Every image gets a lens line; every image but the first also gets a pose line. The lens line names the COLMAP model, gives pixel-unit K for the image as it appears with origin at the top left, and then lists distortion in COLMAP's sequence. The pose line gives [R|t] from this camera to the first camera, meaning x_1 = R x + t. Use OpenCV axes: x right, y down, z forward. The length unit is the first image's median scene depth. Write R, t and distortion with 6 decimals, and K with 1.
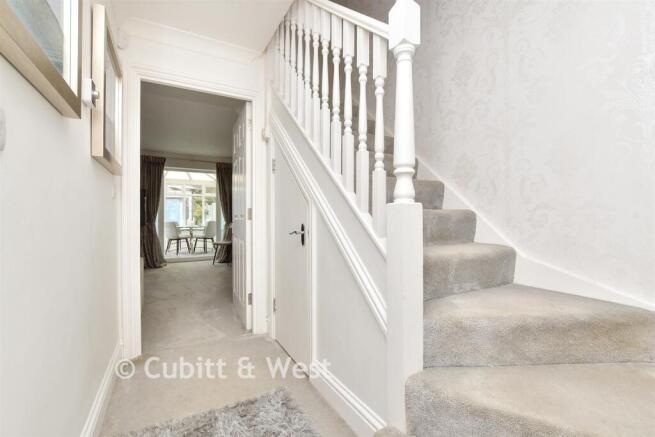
lens RADIAL K [[285.3, 0, 329.0], [0, 285.3, 216.6], [0, 0, 1]] dist [0.000180, 0.000008]
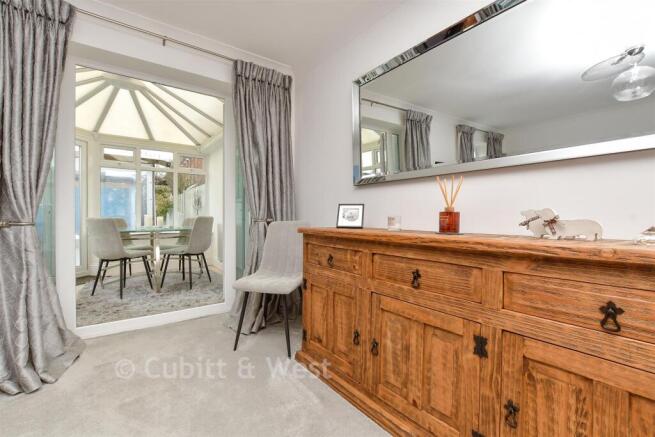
lens RADIAL K [[285.3, 0, 326.1], [0, 285.3, 220.0], [0, 0, 1]] dist [0.000180, 0.000008]
pose [[0.993703, -0.004450, 0.111957, -0.244319], [0.003705, 0.999970, 0.006860, 0.015385], [-0.111984, -0.006402, 0.993689, 0.482665]]
